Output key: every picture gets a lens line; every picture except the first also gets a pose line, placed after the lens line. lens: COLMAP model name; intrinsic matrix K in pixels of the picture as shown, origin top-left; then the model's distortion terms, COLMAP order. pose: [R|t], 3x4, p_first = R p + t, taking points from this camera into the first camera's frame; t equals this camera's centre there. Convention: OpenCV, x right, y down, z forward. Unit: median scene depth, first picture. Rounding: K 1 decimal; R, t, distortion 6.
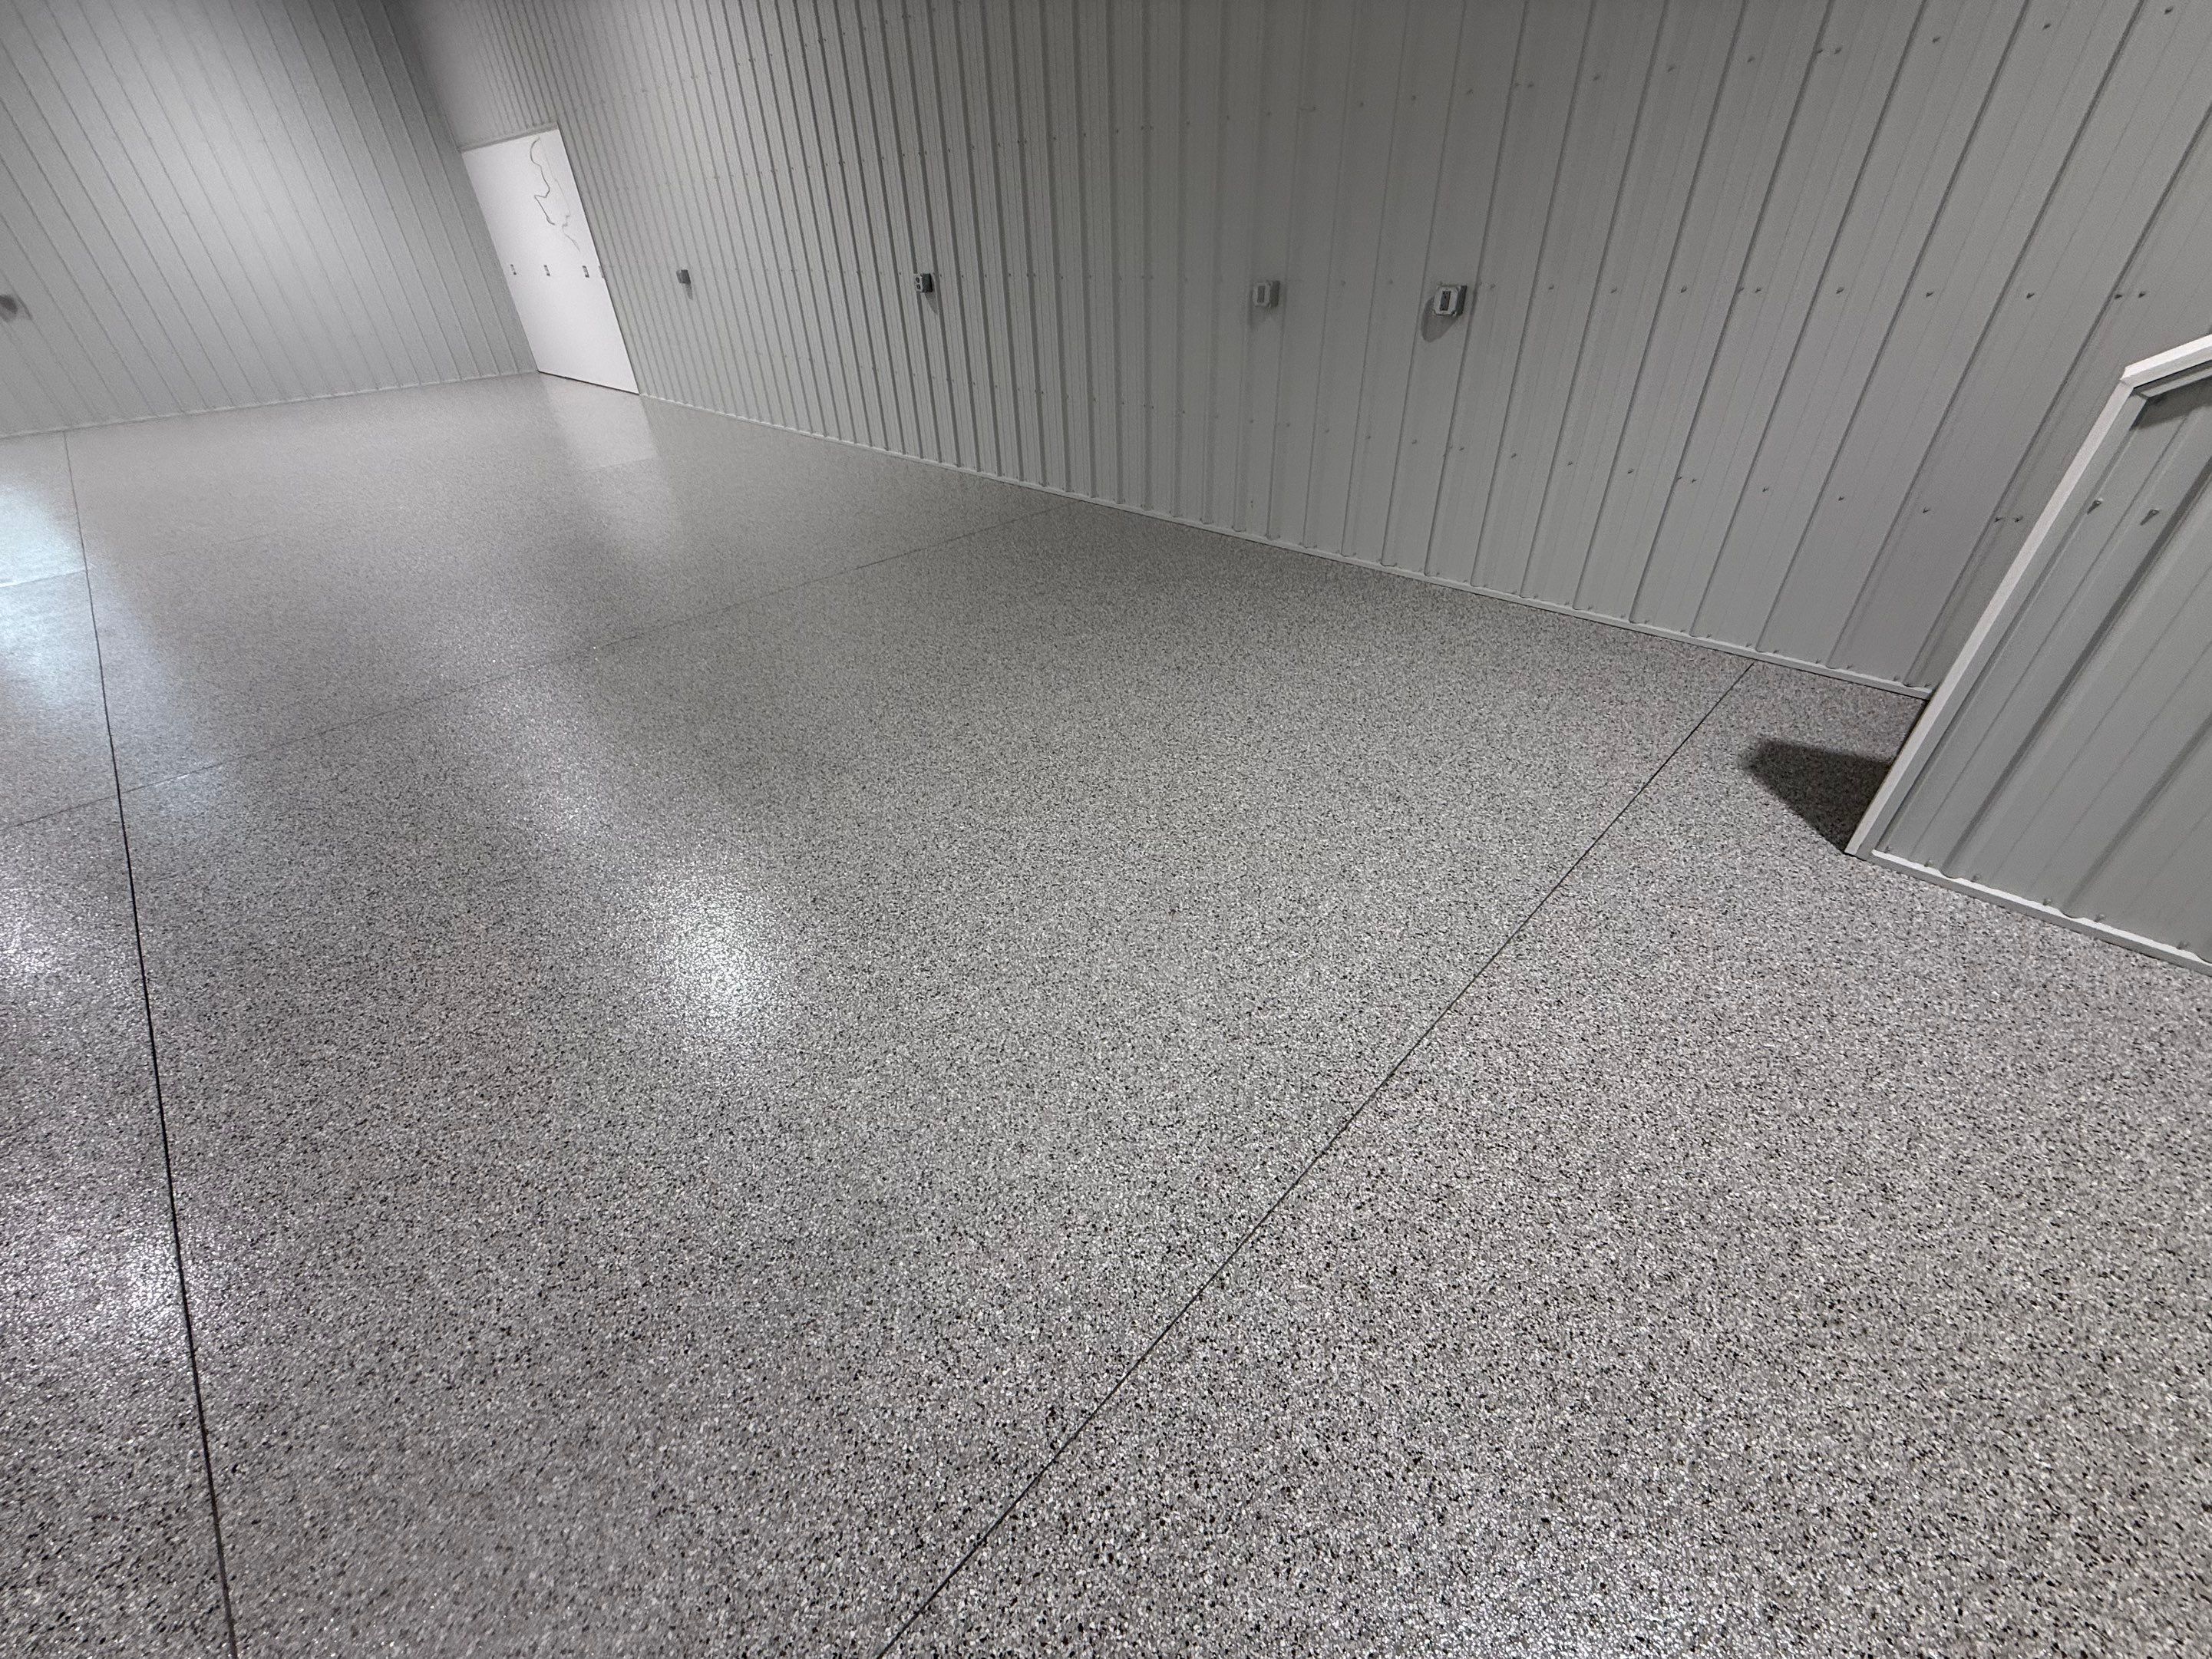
lens RADIAL K [[879.3, 0, 1101.3], [0, 879.3, 828.1], [0, 0, 1]] dist [-0.000260, 0.000111]
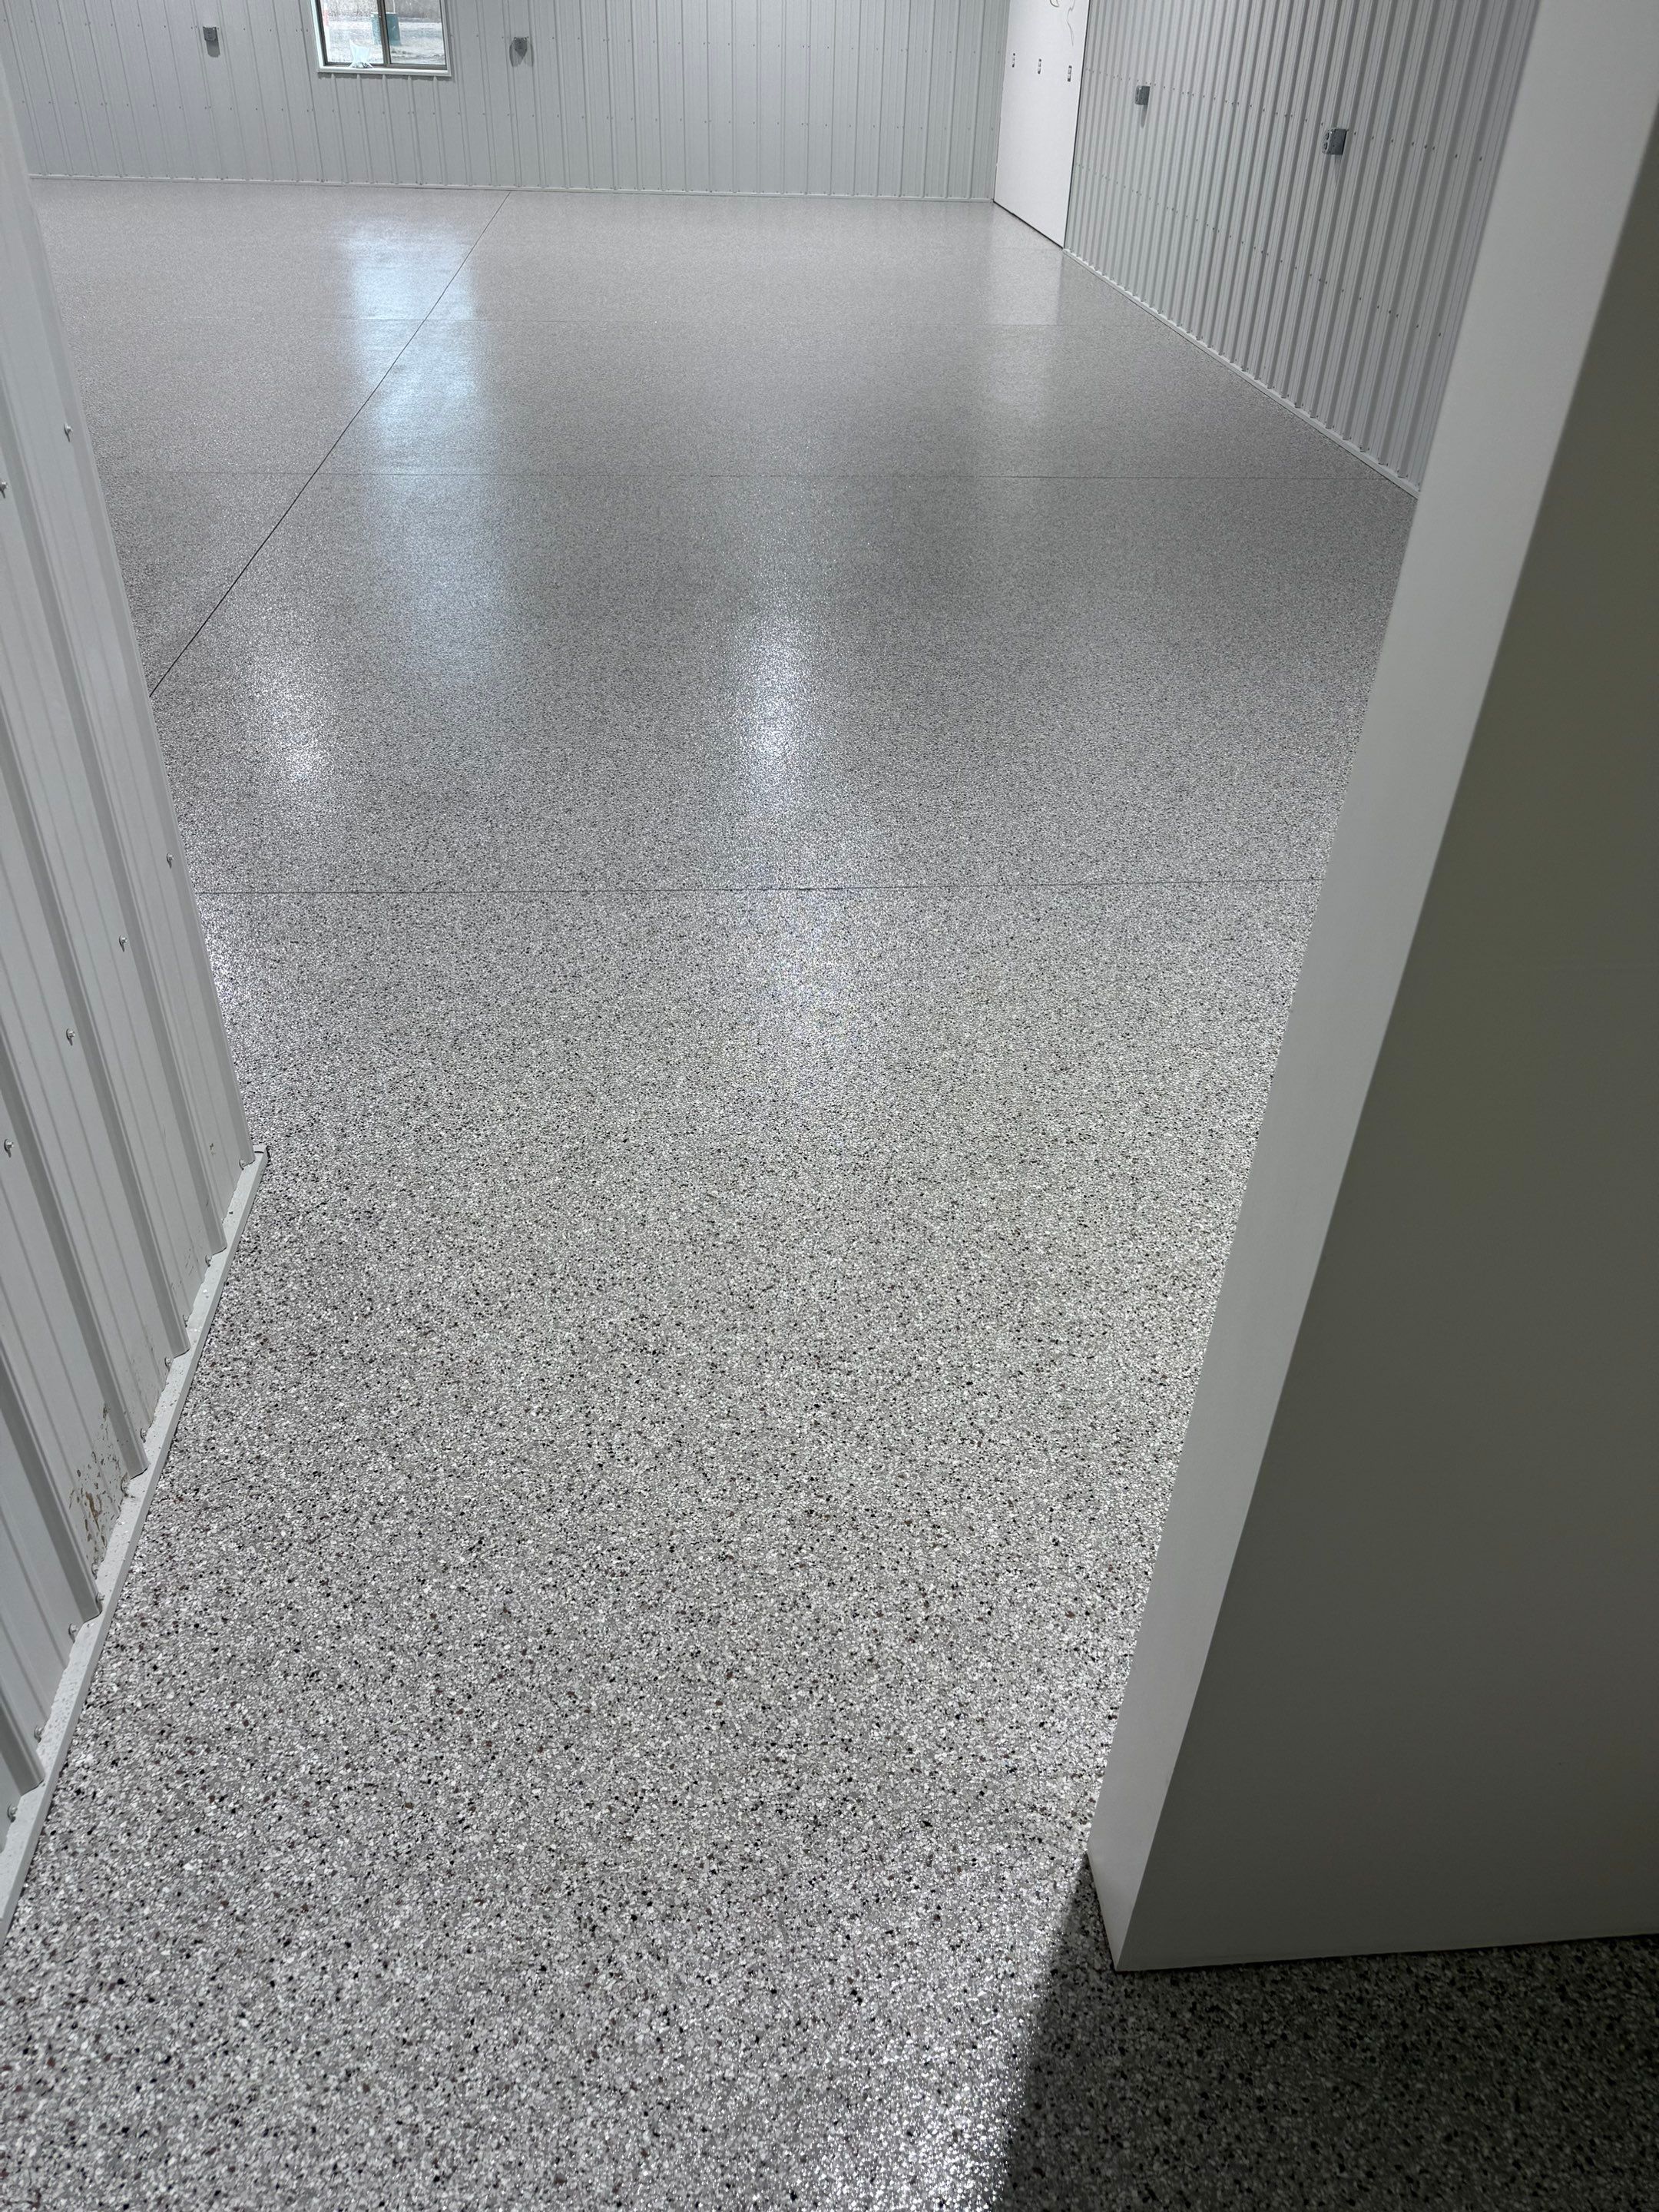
lens RADIAL K [[1553.3, 0, 829.5], [0, 1553.3, 1106.0], [0, 0, 1]] dist [0.160031, -0.305173]
pose [[0.759644, 0.421953, -0.494871, 1.382976], [-0.418107, 0.899710, 0.125332, 0.279979], [0.498124, 0.111702, 0.859881, -0.663332]]
